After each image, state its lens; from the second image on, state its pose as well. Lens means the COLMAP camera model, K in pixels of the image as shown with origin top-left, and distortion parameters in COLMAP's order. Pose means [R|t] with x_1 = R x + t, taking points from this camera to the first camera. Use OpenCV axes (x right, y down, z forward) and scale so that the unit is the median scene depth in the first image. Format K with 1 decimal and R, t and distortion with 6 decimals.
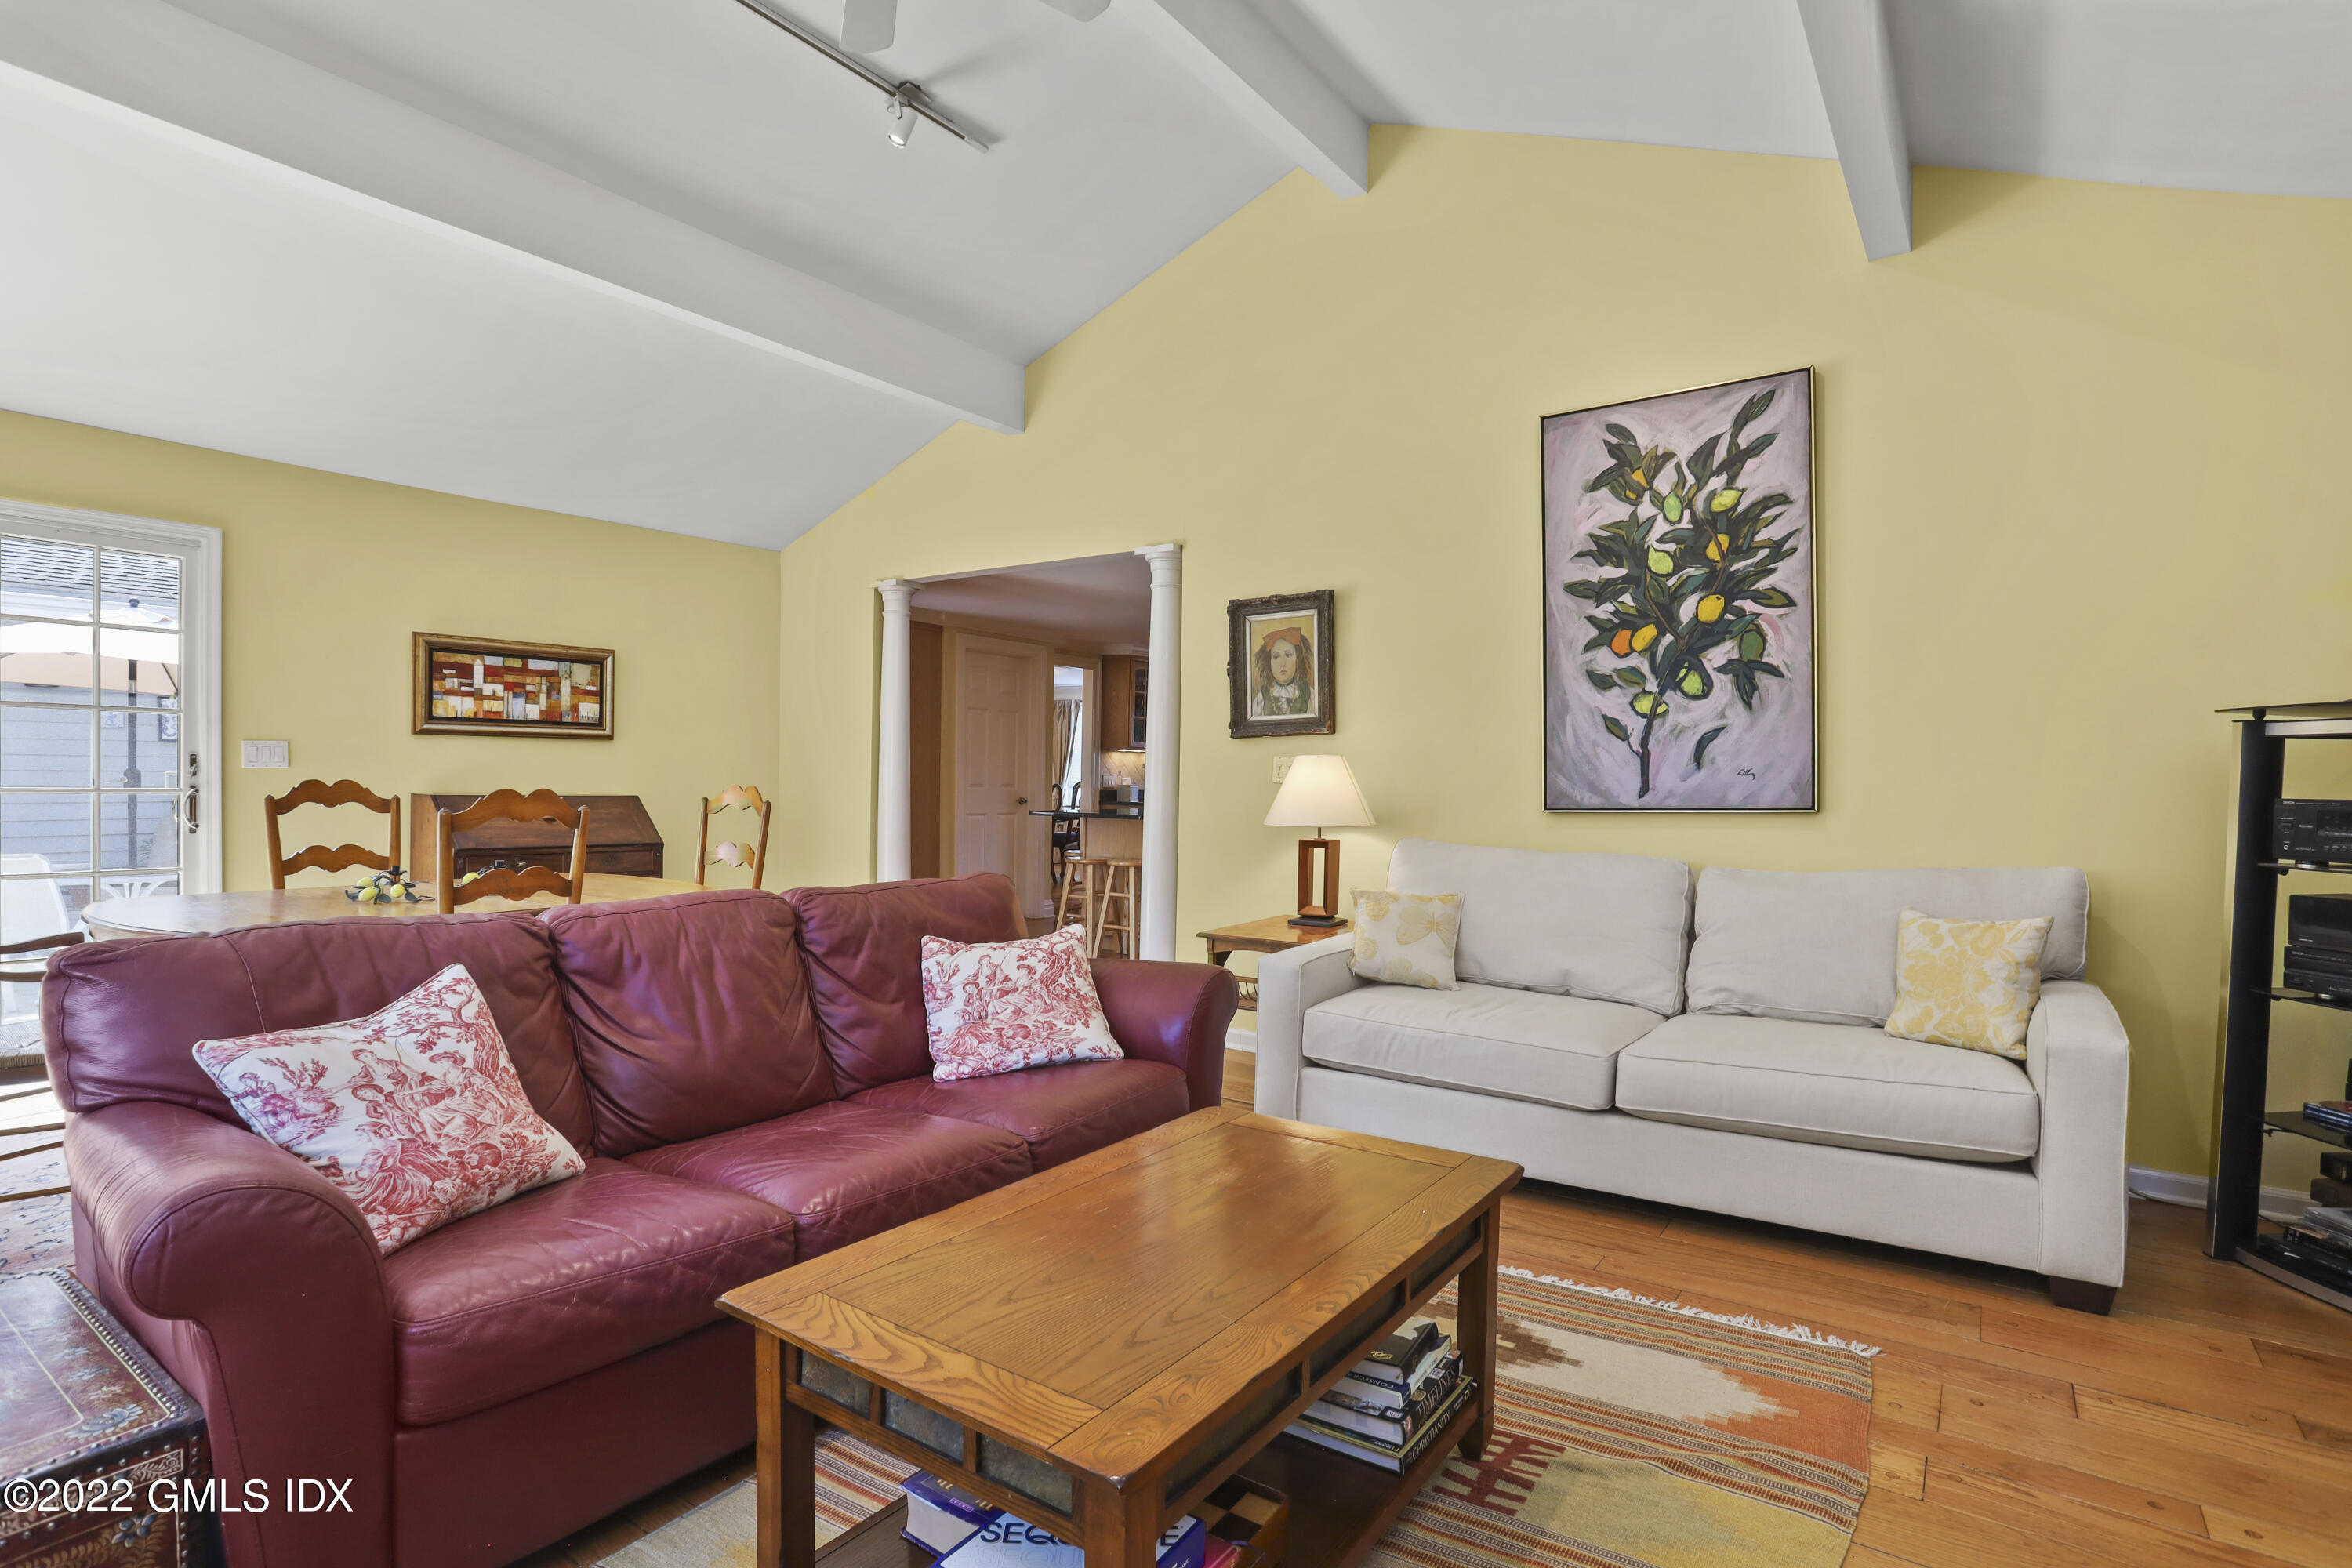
lens RADIAL K [[1161.0, 0, 1163.6], [0, 1161.0, 801.7], [0, 0, 1]] dist [-0.066228, 0.025128]
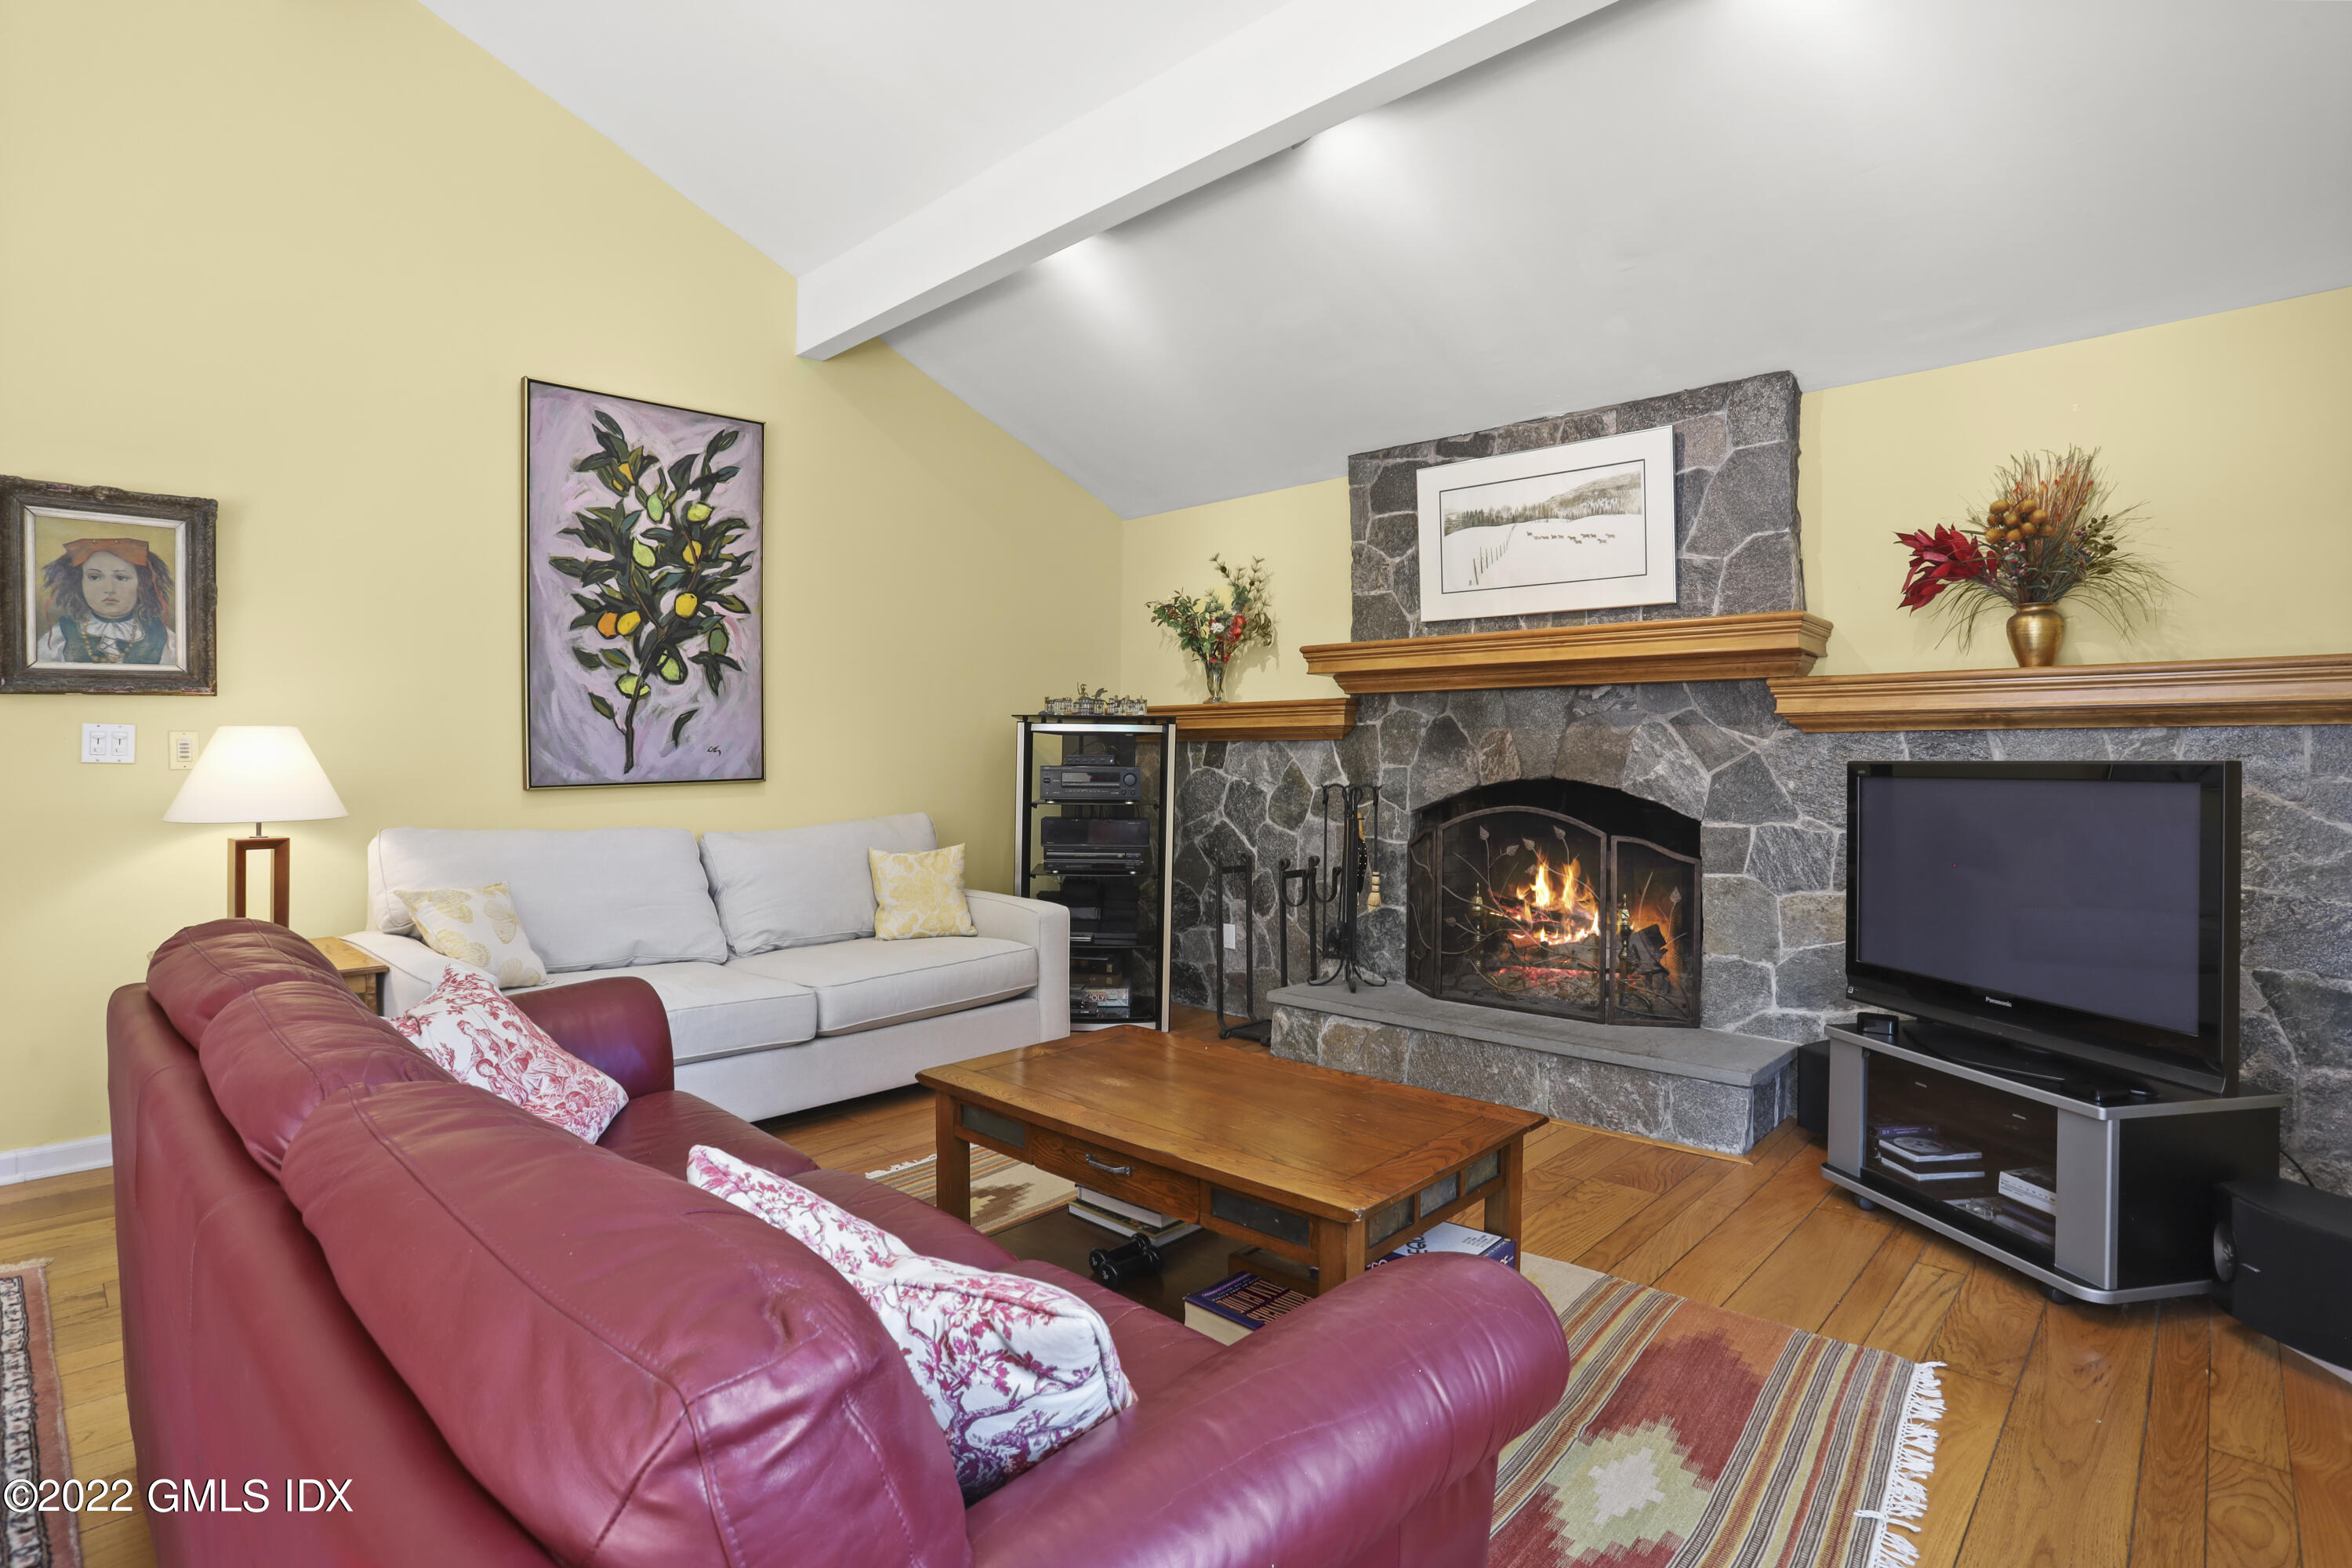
lens RADIAL K [[1161.0, 0, 1161.6], [0, 1161.0, 758.5], [0, 0, 1]] dist [-0.066228, 0.025128]
pose [[0.146063, -0.010477, 0.989220, -0.497458], [0.015407, 0.999847, 0.008315, -0.016048], [-0.989155, 0.014026, 0.146202, 0.316454]]
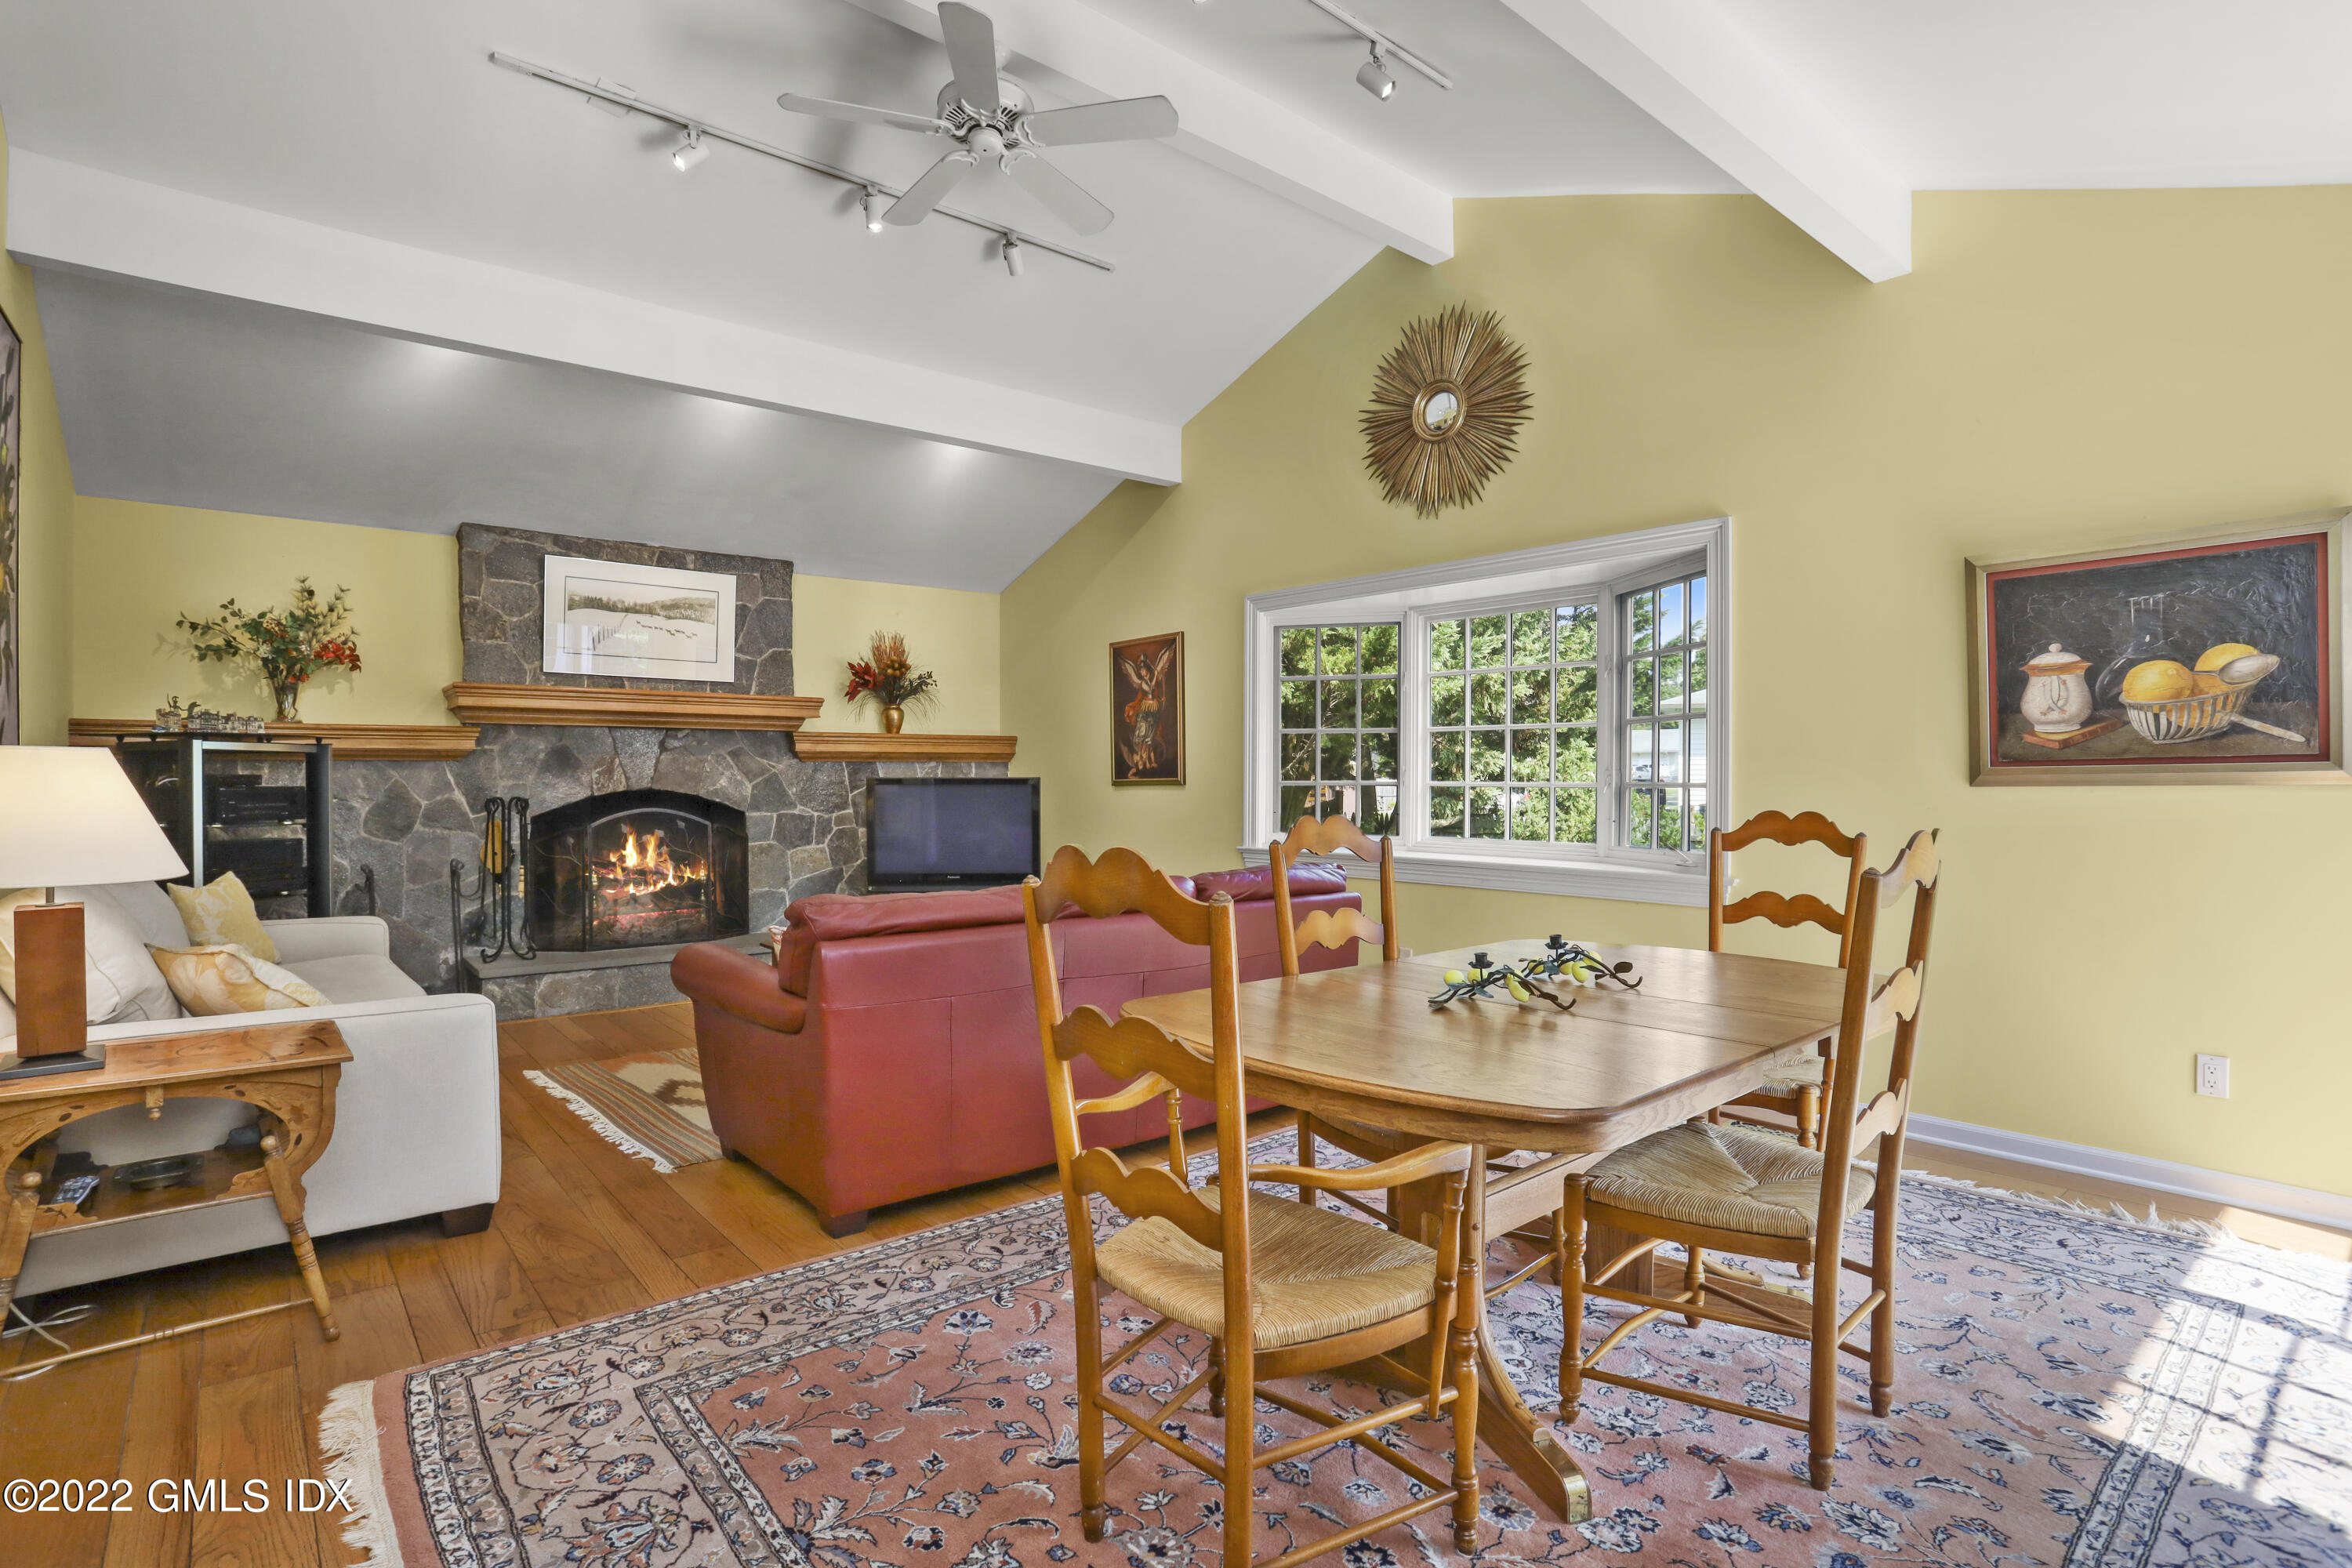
lens RADIAL K [[1161.0, 0, 1180.1], [0, 1161.0, 790.8], [0, 0, 1]] dist [-0.066228, 0.025128]
pose [[-0.969048, -0.019066, 0.246134, -0.487263], [-0.010068, 0.999236, 0.037765, -0.045383], [-0.246666, 0.034118, -0.968500, 1.357516]]
